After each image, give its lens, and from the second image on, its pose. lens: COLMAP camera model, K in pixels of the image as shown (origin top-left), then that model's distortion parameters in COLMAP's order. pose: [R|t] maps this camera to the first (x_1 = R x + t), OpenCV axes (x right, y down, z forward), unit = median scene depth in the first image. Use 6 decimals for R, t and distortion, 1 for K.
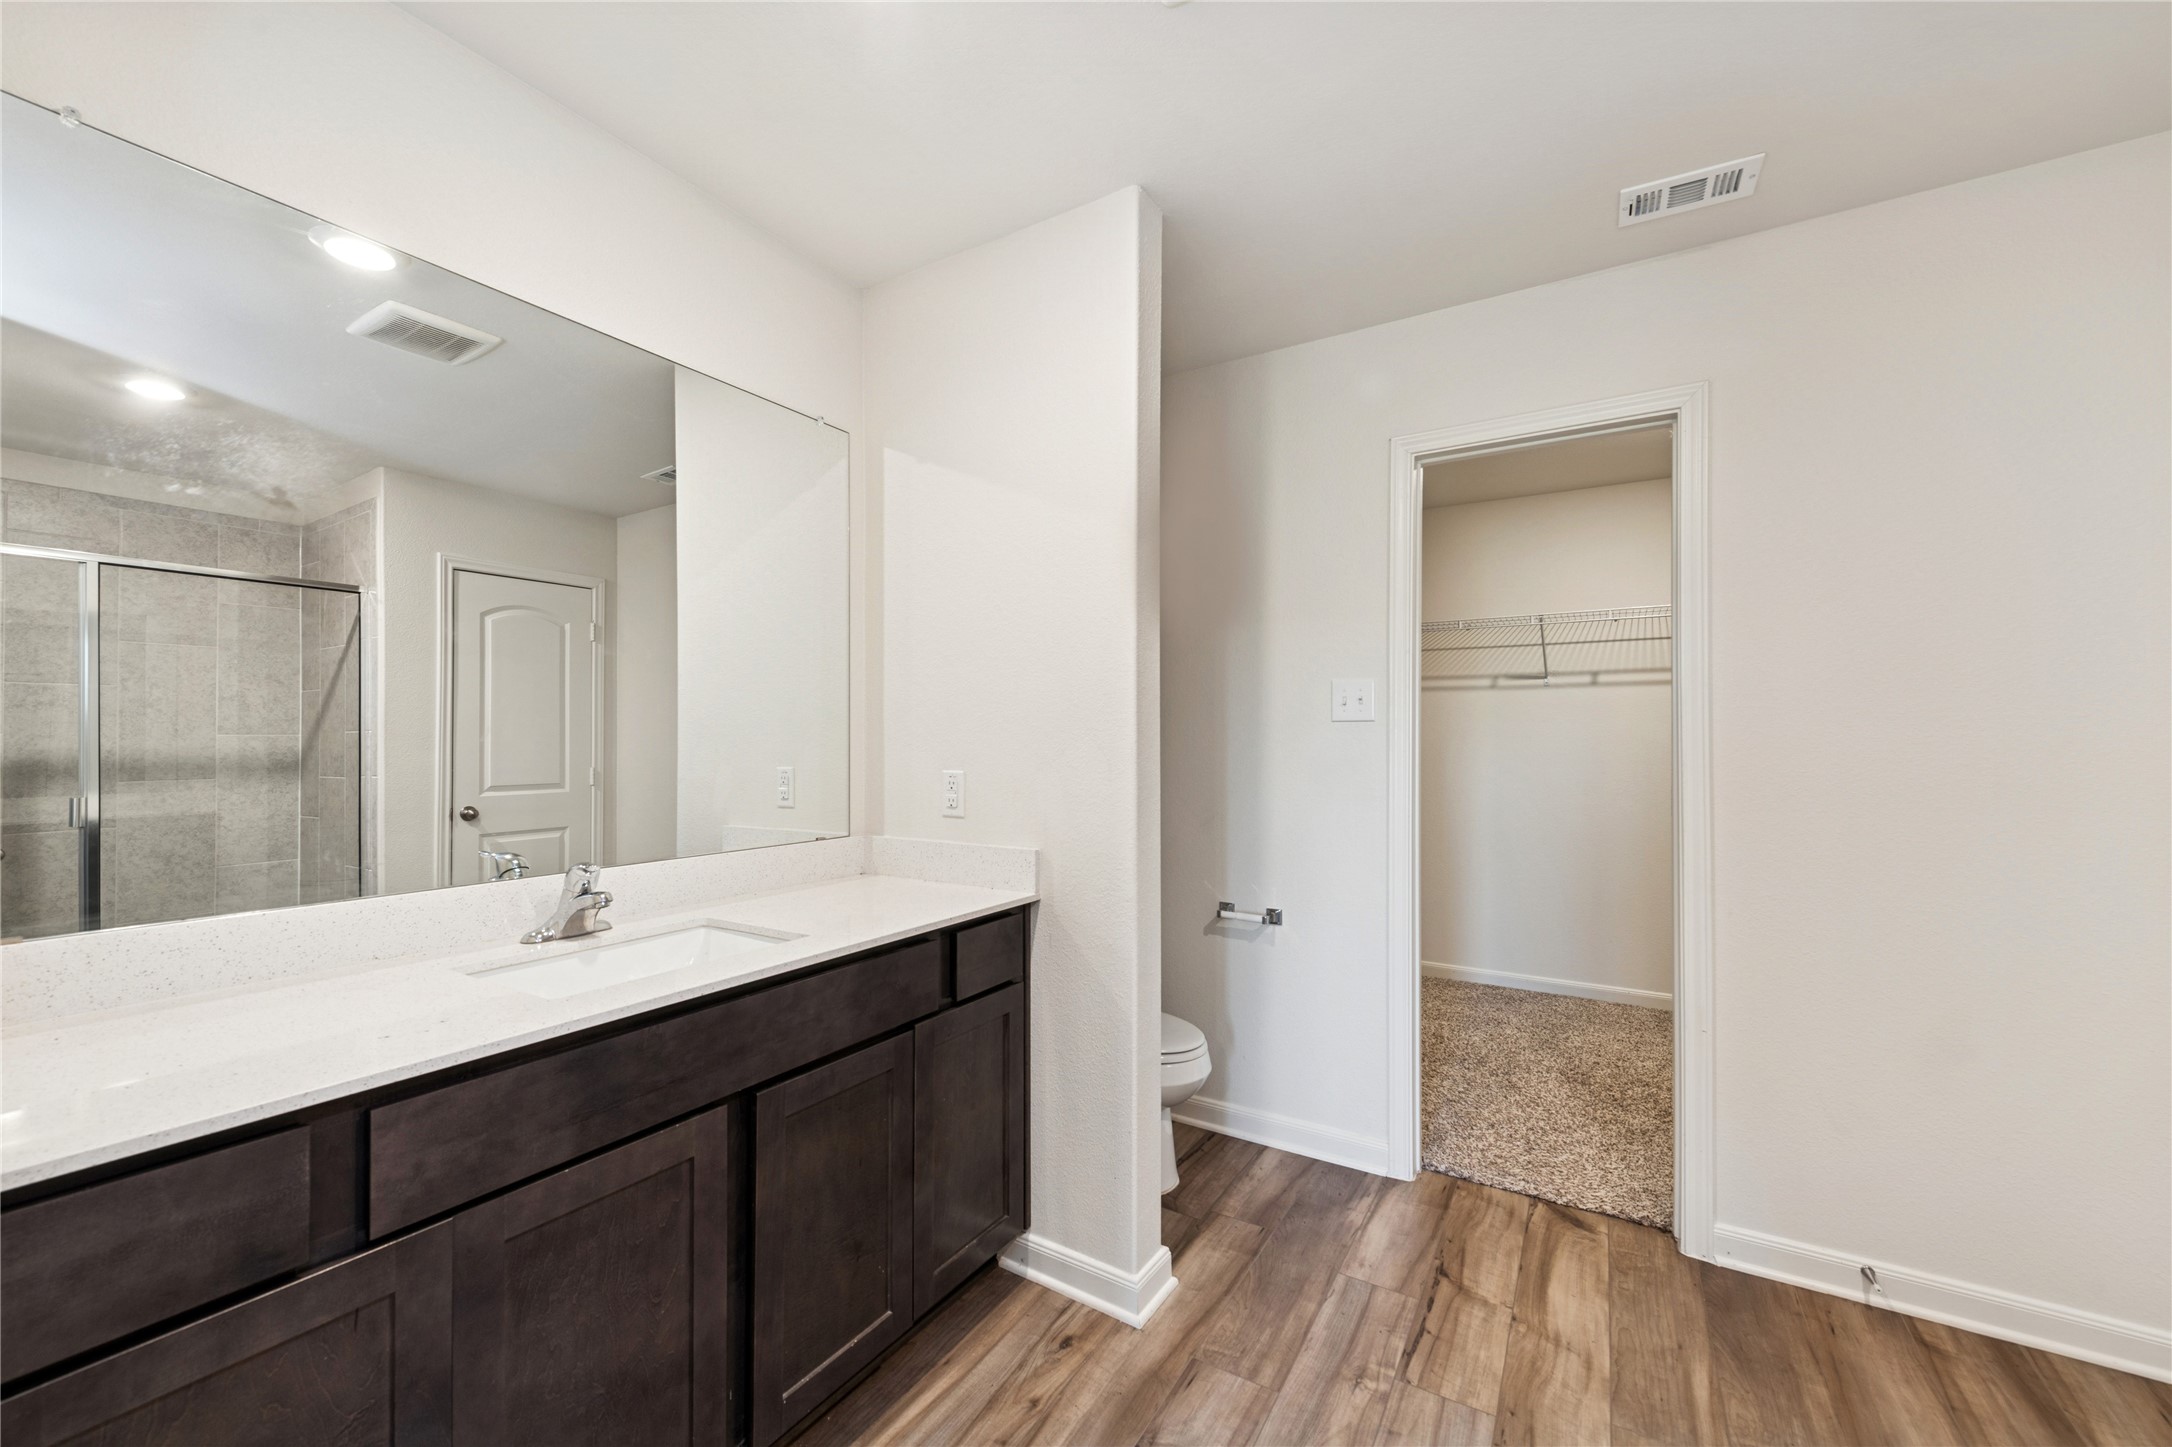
lens RADIAL K [[862.5, 0, 1087.8], [0, 862.5, 730.0], [0, 0, 1]] dist [0.000588, -0.001280]
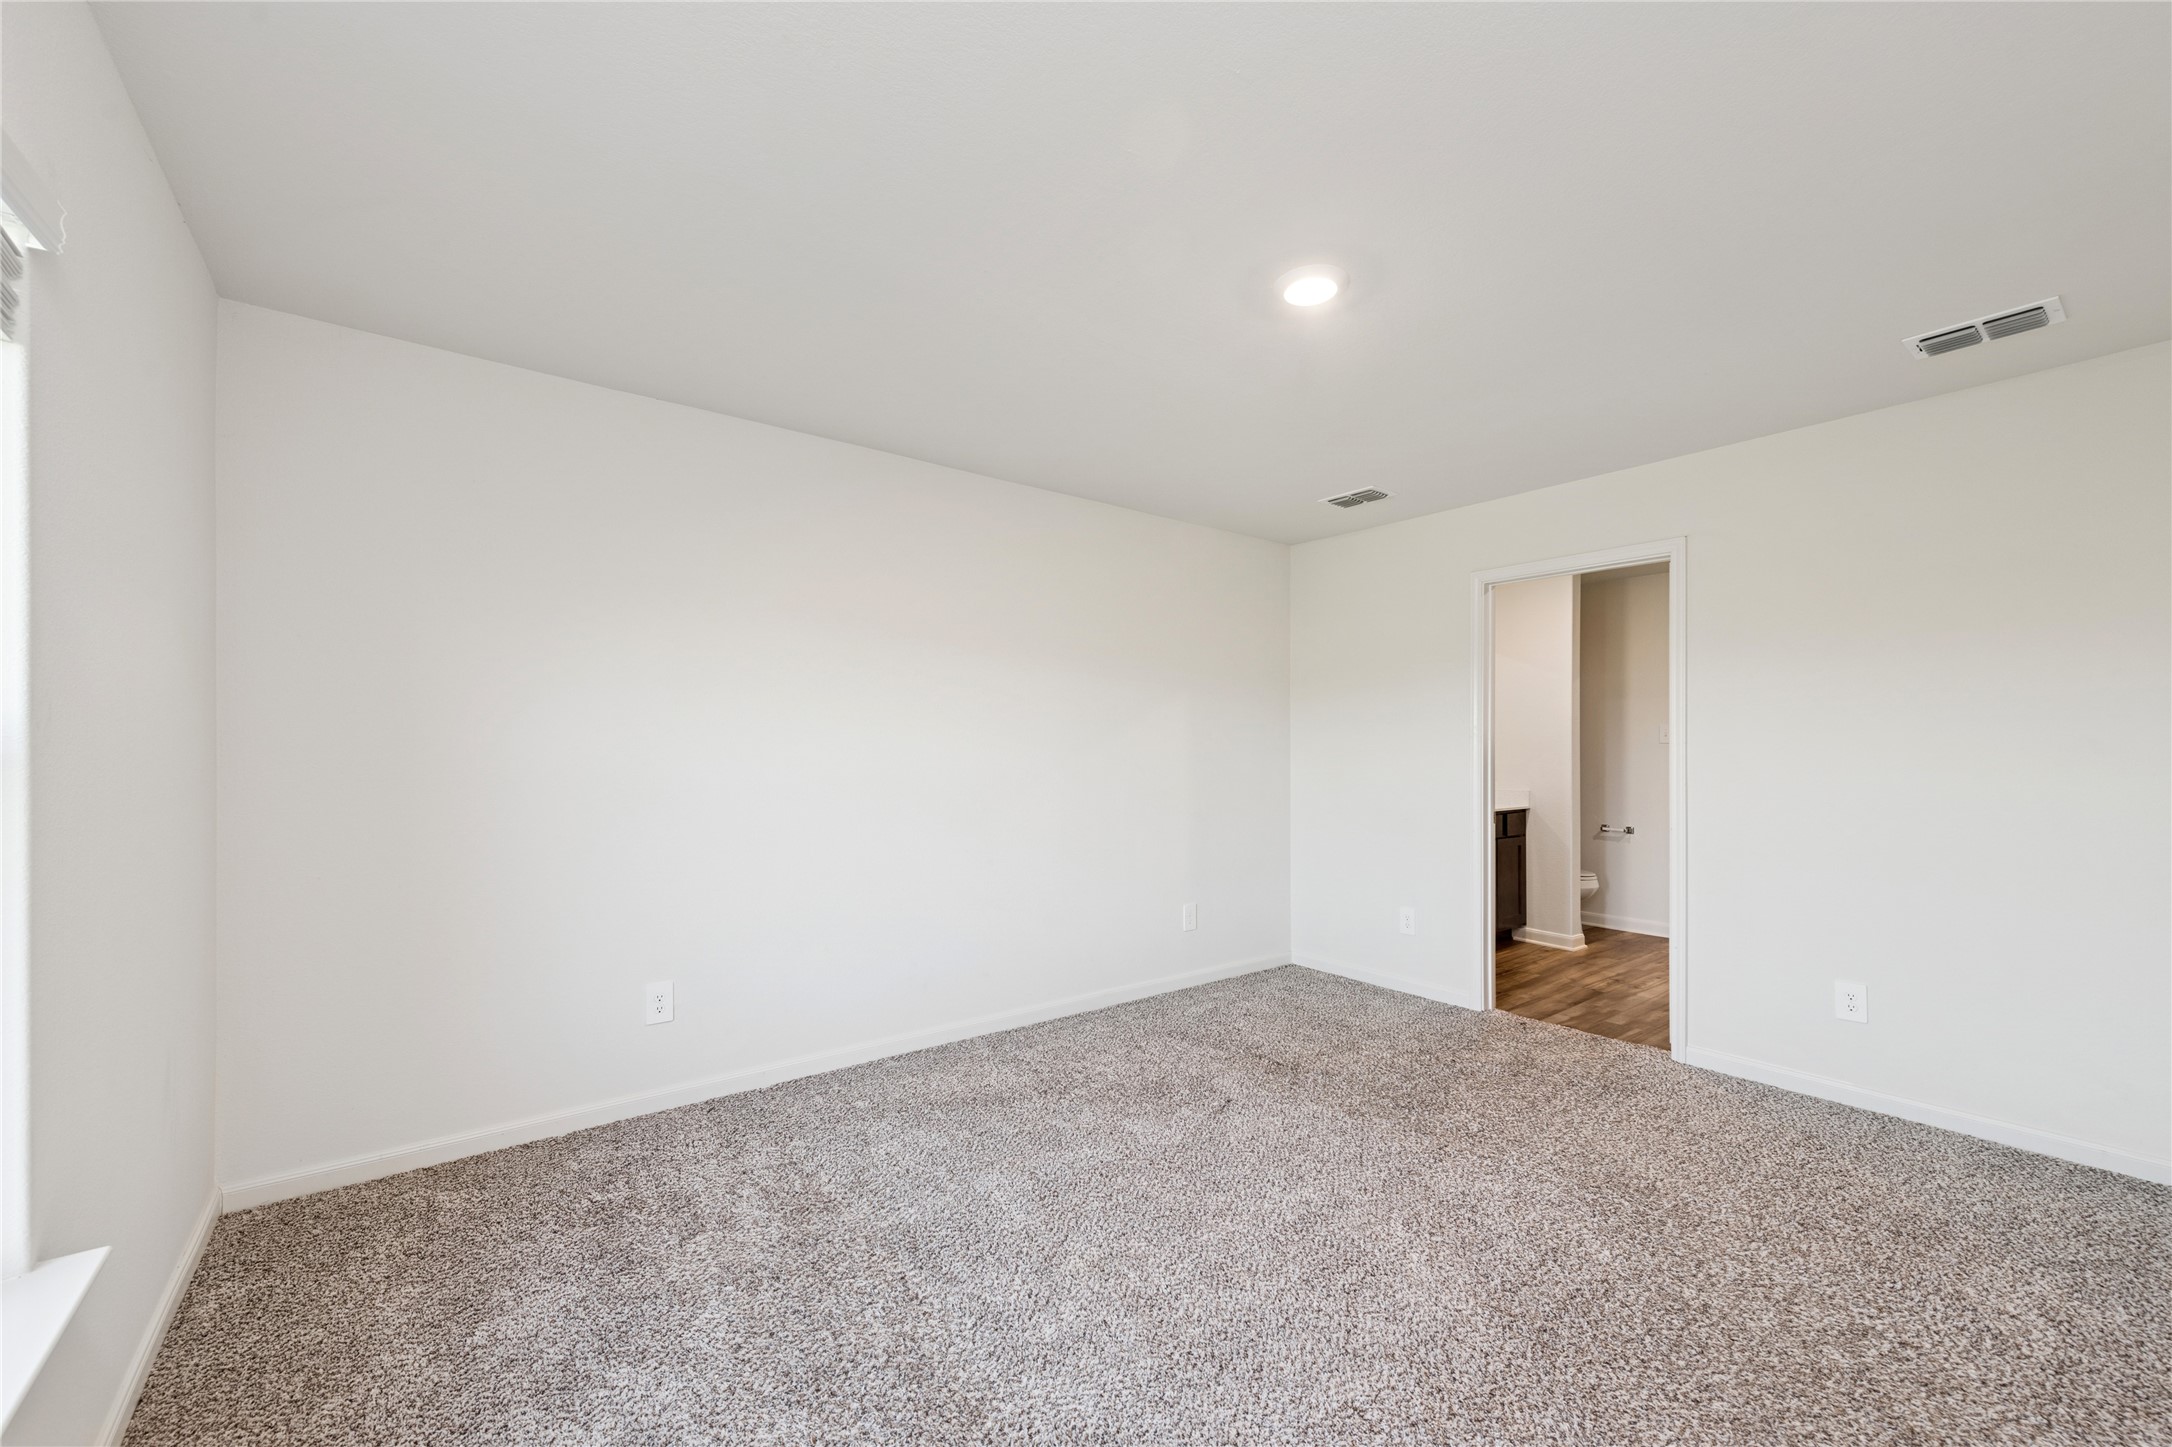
lens RADIAL K [[862.5, 0, 1081.7], [0, 862.5, 730.8], [0, 0, 1]] dist [0.000588, -0.001280]
pose [[0.933548, 0.004752, -0.358421, -0.333597], [-0.010456, 0.999848, -0.013978, 0.001474], [0.358300, 0.016796, 0.933455, -1.718158]]
